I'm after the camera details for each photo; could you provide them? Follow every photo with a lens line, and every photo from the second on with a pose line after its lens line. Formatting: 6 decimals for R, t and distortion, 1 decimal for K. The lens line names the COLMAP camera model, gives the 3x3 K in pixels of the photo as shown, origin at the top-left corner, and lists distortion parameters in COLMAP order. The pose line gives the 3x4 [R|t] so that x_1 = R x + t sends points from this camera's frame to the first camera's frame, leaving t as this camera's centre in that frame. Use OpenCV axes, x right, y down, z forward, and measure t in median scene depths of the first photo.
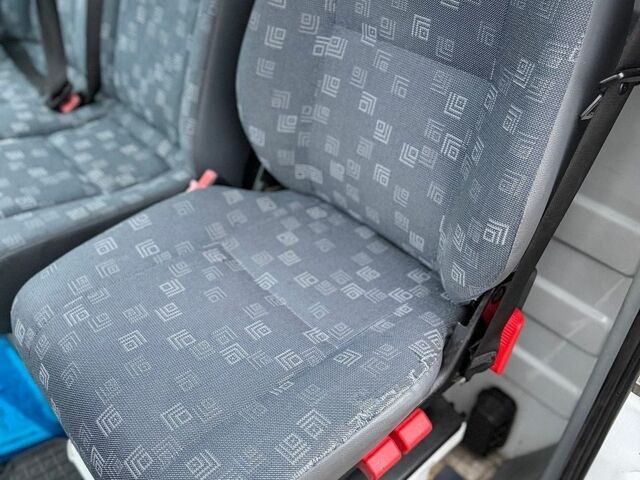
lens RADIAL K [[594.9, 0, 316.9], [0, 594.9, 238.2], [0, 0, 1]] dist [0.138927, -0.281502]
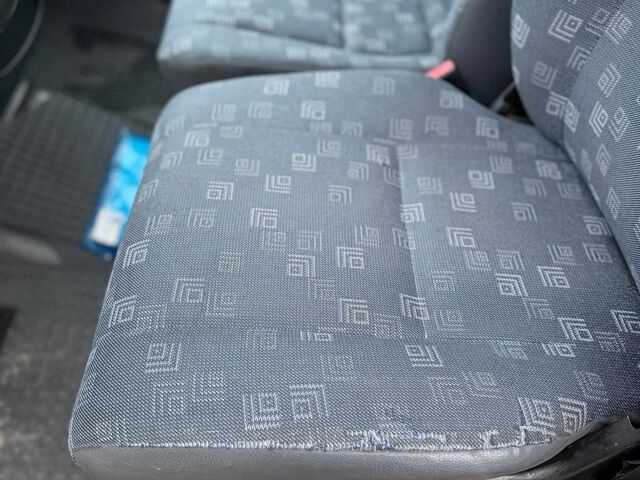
lens RADIAL K [[594.9, 0, 316.9], [0, 594.9, 238.2], [0, 0, 1]] dist [0.138927, -0.281502]
pose [[0.762792, 0.486059, -0.426491, 0.145992], [-0.436241, 0.873656, 0.215450, -0.007548], [0.477328, 0.021709, 0.878457, 0.274794]]
